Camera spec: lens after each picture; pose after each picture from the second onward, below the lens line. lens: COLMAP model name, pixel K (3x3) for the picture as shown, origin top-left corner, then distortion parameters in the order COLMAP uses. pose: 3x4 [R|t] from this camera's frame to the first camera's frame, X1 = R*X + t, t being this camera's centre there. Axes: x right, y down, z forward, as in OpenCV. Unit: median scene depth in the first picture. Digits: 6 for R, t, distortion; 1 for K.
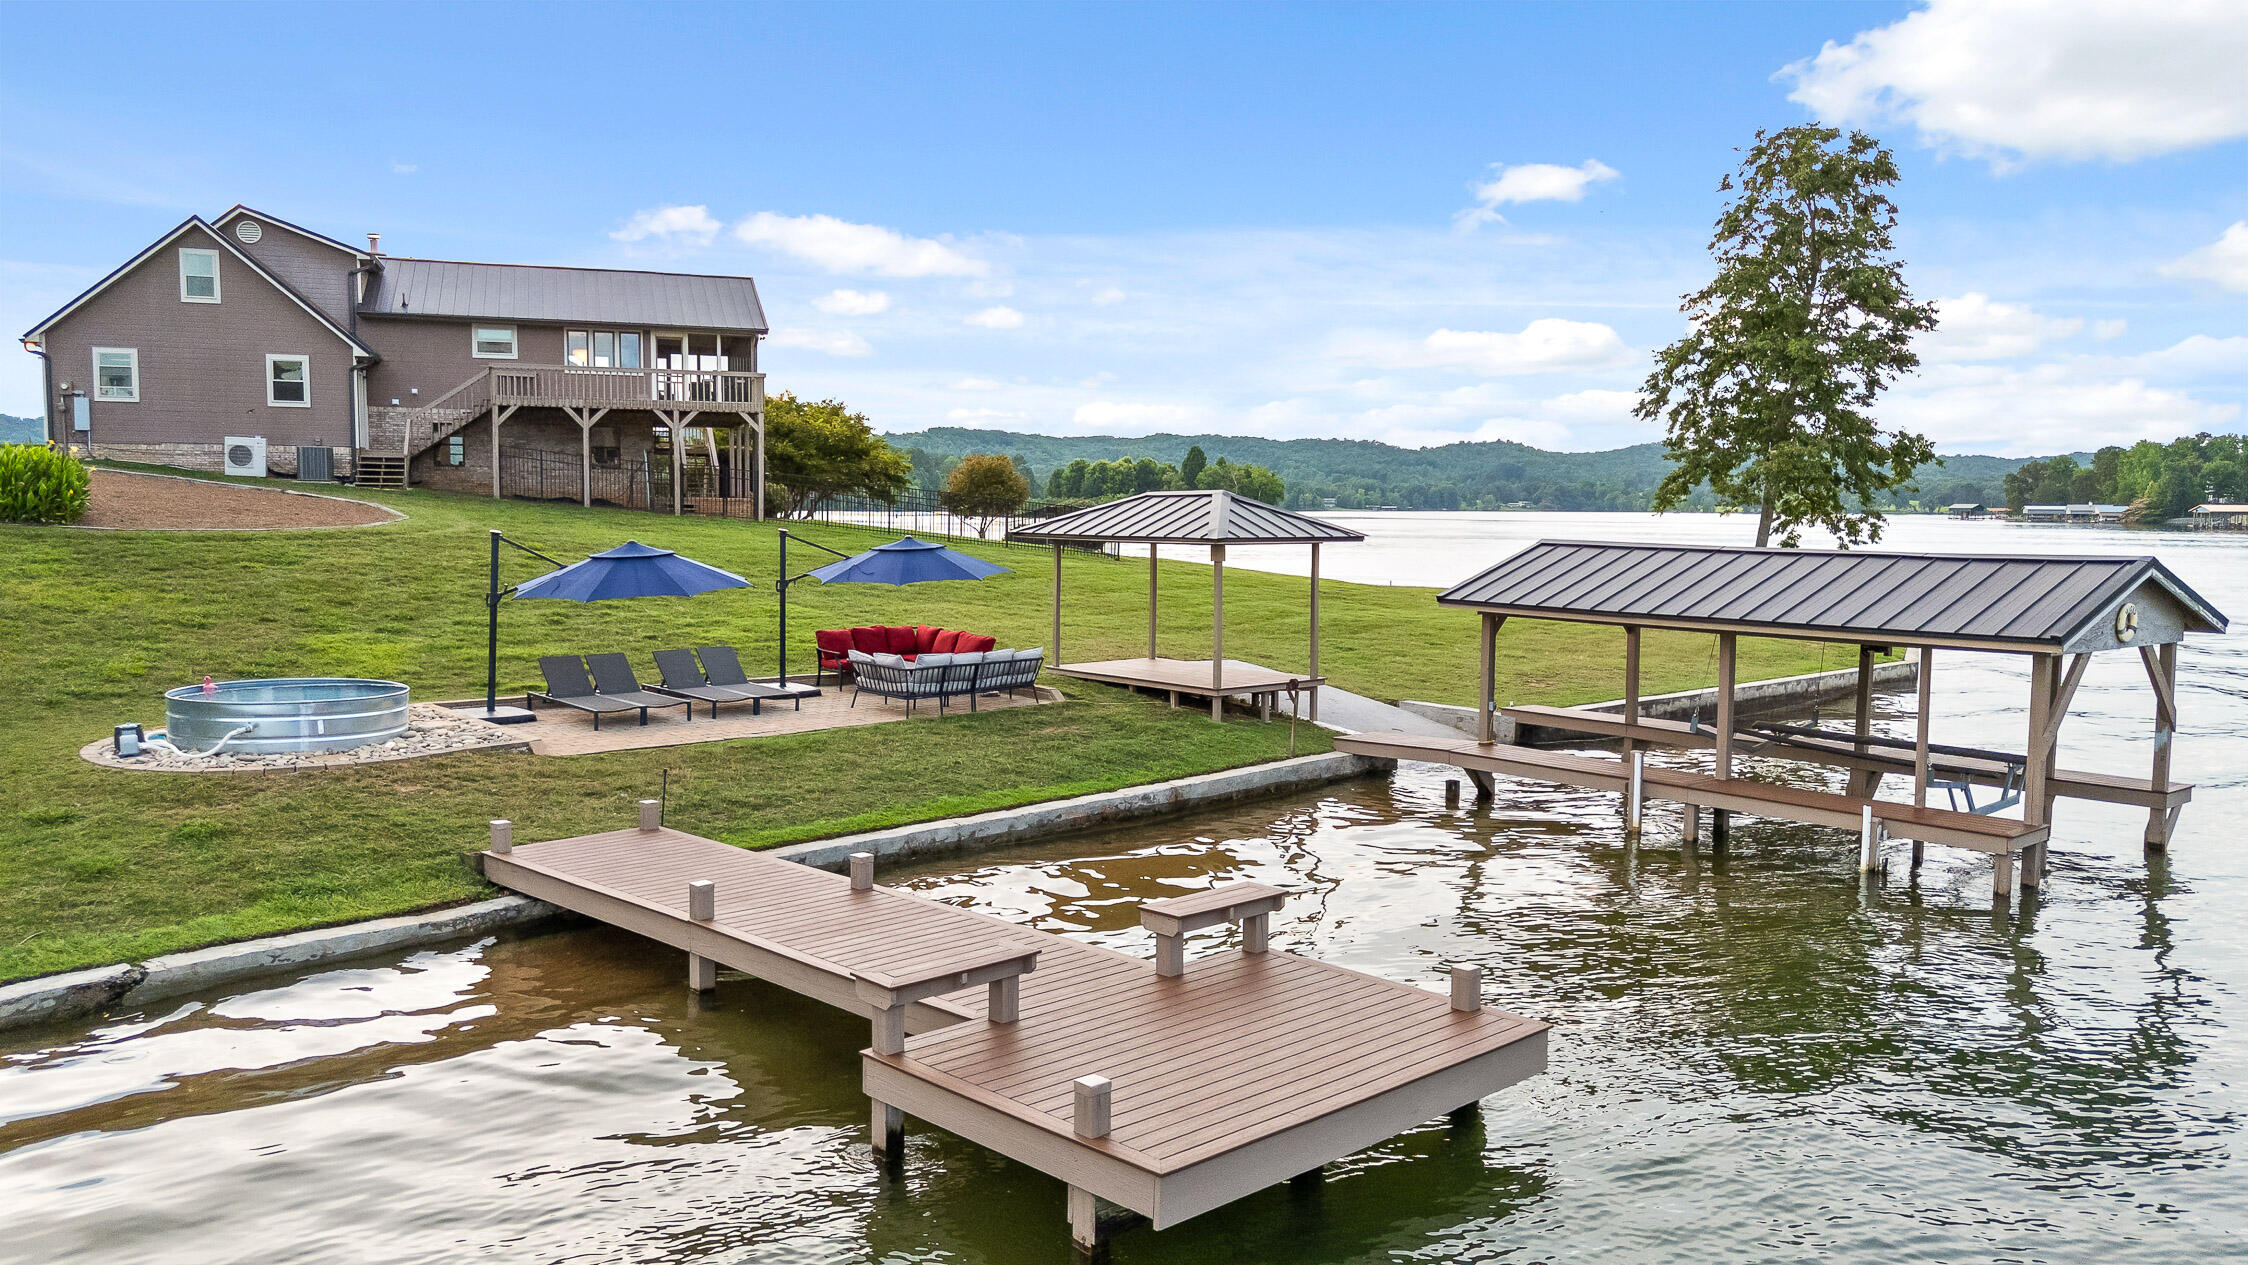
lens RADIAL K [[1642.5, 0, 1120.3], [0, 1642.5, 637.5], [0, 0, 1]] dist [0.092931, -0.104947]
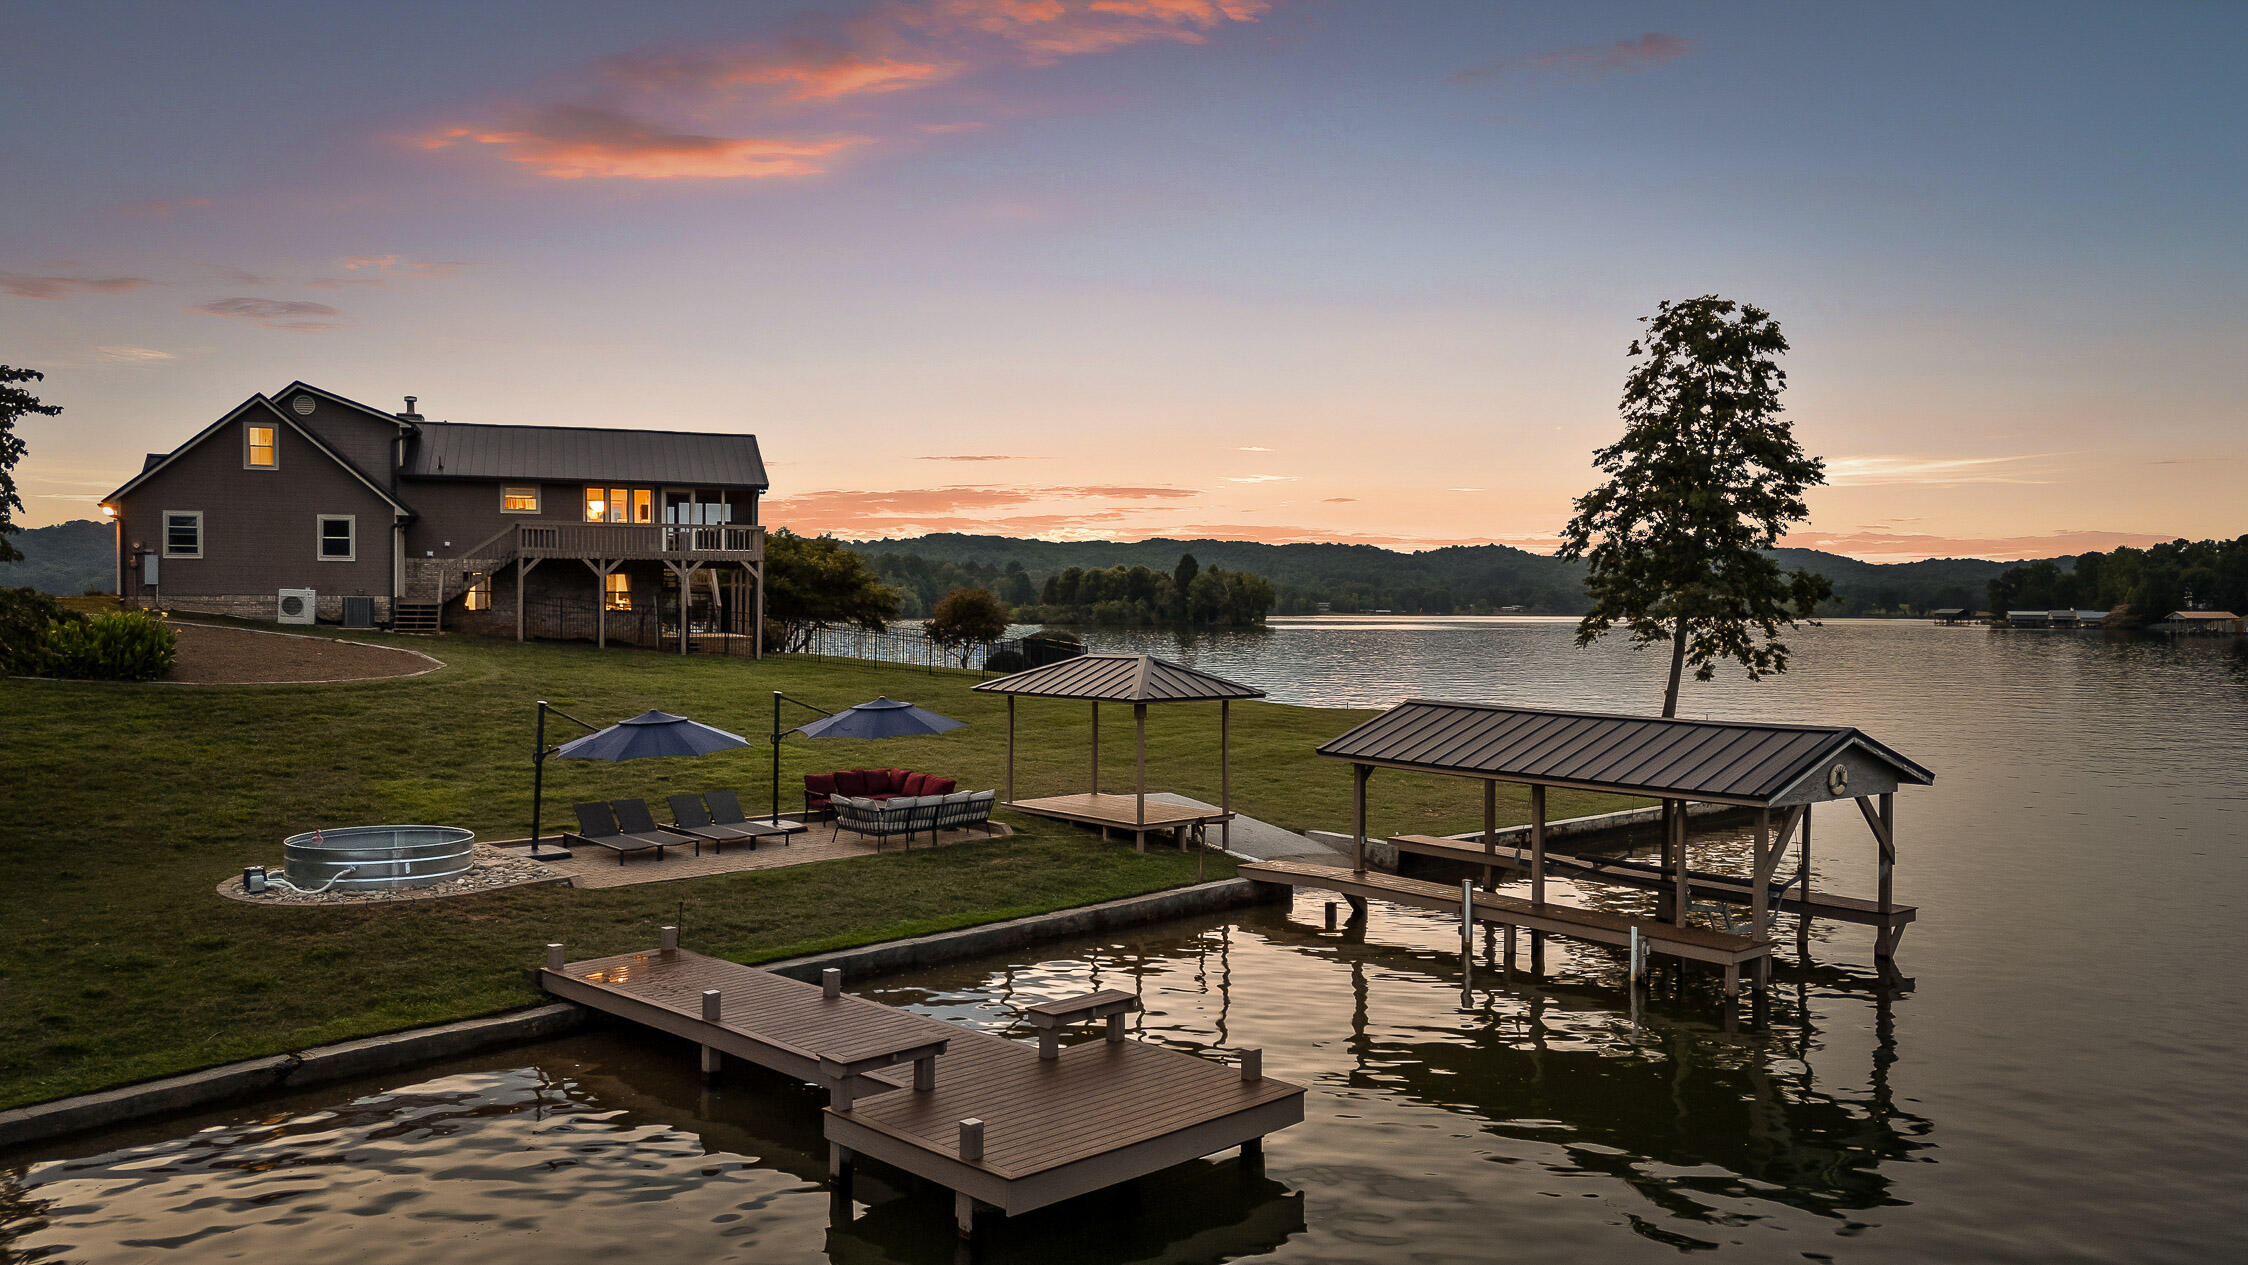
lens RADIAL K [[1642.5, 0, 1120.3], [0, 1642.5, 637.5], [0, 0, 1]] dist [0.092931, -0.104947]
pose [[0.999995, -0.002679, 0.001821, 0.023814], [0.002787, 0.998032, -0.062644, -0.016457], [-0.001650, 0.062649, 0.998034, -0.111051]]
